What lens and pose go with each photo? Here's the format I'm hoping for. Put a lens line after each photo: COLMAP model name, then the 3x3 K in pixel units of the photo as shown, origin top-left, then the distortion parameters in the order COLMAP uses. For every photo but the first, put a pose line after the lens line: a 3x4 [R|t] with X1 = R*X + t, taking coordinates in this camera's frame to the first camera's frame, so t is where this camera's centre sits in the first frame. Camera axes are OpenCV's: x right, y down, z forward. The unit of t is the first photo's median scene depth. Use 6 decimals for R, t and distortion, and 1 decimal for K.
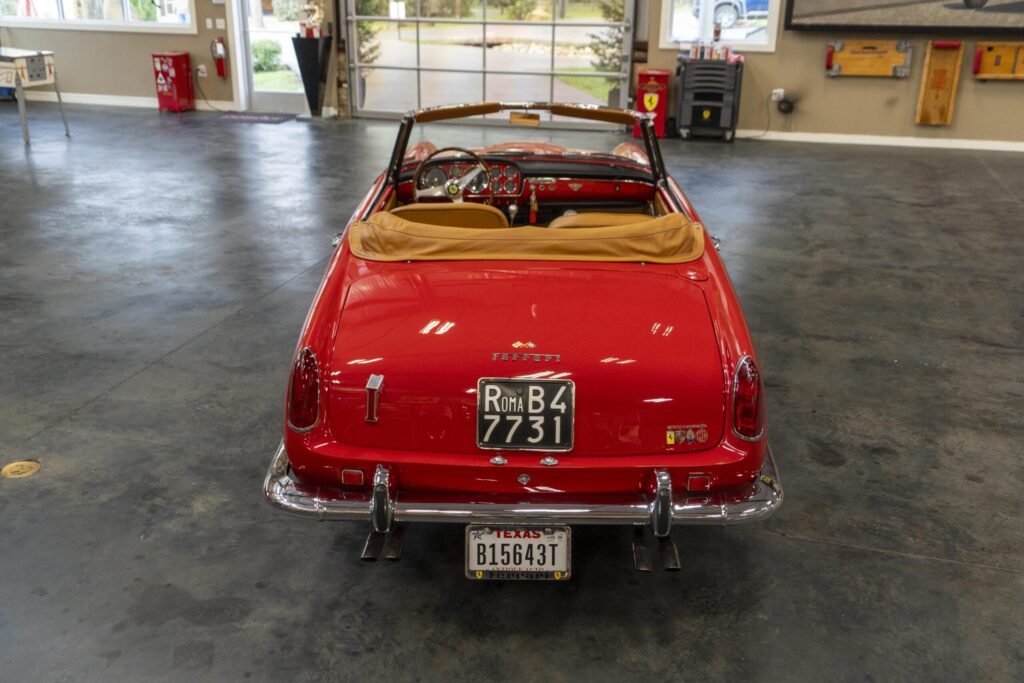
lens RADIAL K [[989.4, 0, 505.7], [0, 989.4, 347.5], [0, 0, 1]] dist [0.020982, 0.005332]
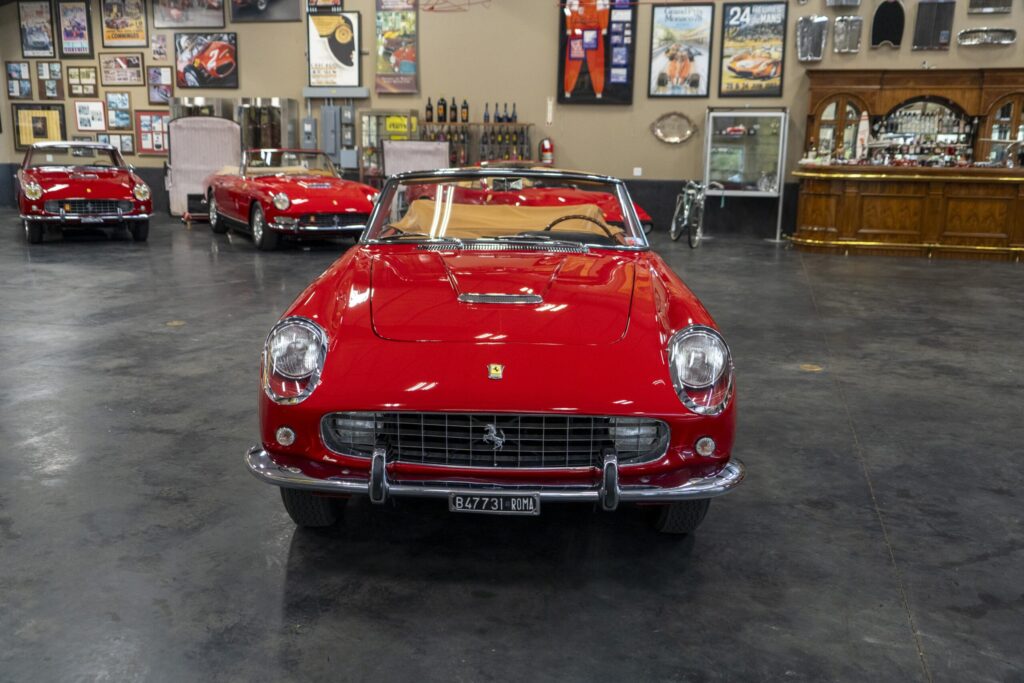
lens RADIAL K [[956.1, 0, 501.2], [0, 956.1, 342.8], [0, 0, 1]] dist [0.016143, 0.005635]
pose [[-0.999700, -0.021638, -0.011499, 0.041483], [-0.024419, 0.840789, 0.540812, -0.756883], [-0.002034, 0.540930, -0.841065, 2.316771]]
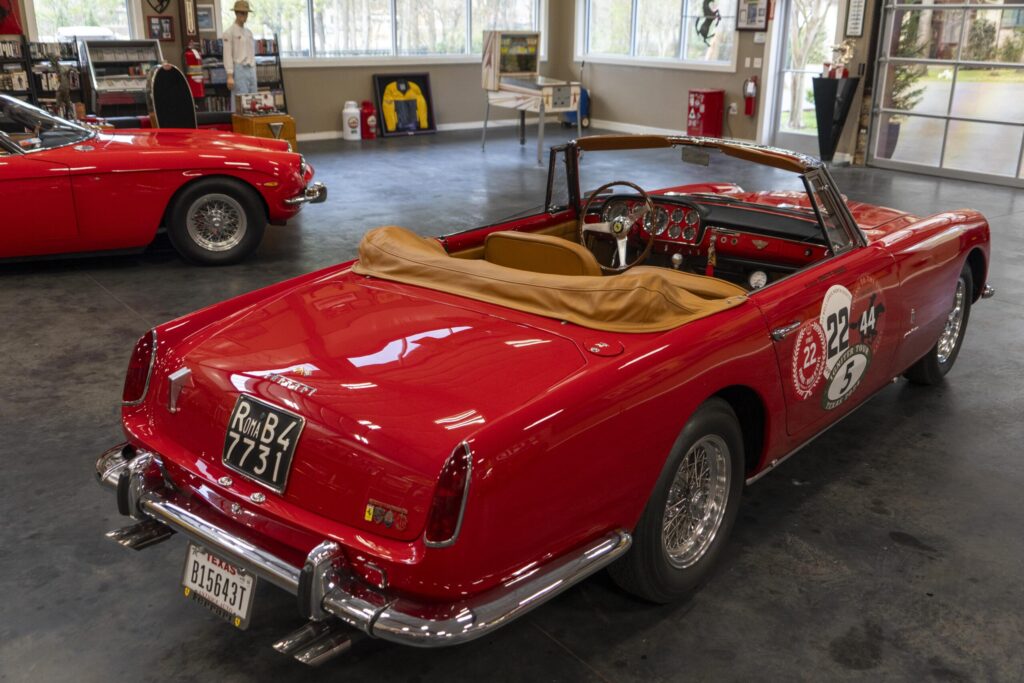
lens RADIAL K [[989.4, 0, 505.7], [0, 989.4, 347.5], [0, 0, 1]] dist [0.020982, 0.005332]
pose [[0.784660, 0.197005, -0.587790, 0.523298], [-0.222839, 0.974420, 0.029115, -0.069194], [0.578490, 0.108137, 0.808490, 0.270414]]
